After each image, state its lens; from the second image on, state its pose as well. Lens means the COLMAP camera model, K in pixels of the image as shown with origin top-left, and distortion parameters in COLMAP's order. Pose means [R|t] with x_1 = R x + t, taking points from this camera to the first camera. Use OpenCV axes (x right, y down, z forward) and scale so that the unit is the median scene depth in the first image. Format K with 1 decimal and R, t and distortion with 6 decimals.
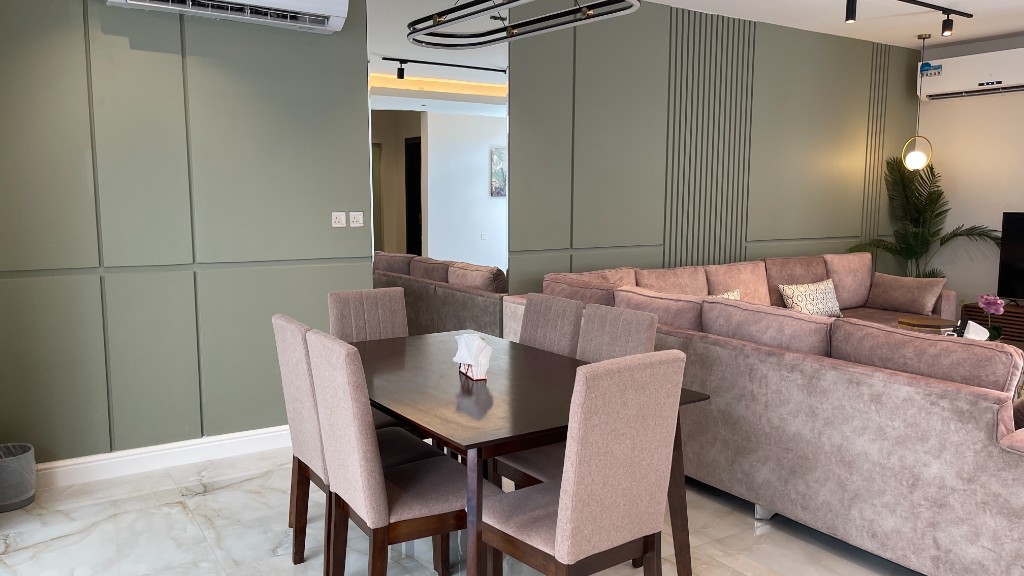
lens RADIAL K [[773.1, 0, 512.9], [0, 773.1, 292.3], [0, 0, 1]] dist [0.068401, -0.090918]
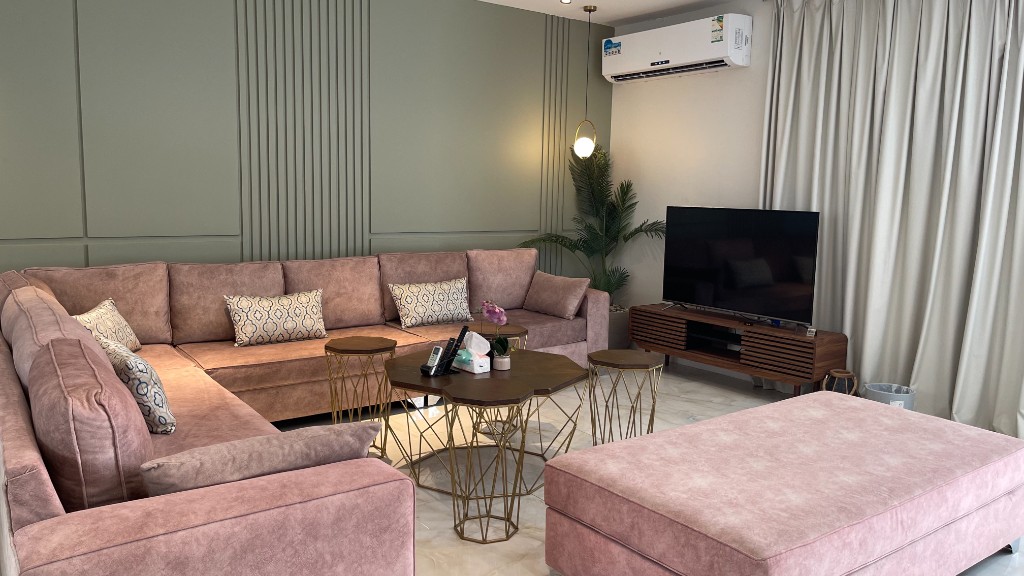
lens RADIAL K [[773.1, 0, 512.9], [0, 773.1, 292.3], [0, 0, 1]] dist [0.068401, -0.090918]
pose [[0.997486, 0.010812, 0.070032, 0.398481], [-0.011781, 0.999840, 0.013440, -0.012795], [-0.069875, -0.014231, 0.997454, 0.116309]]
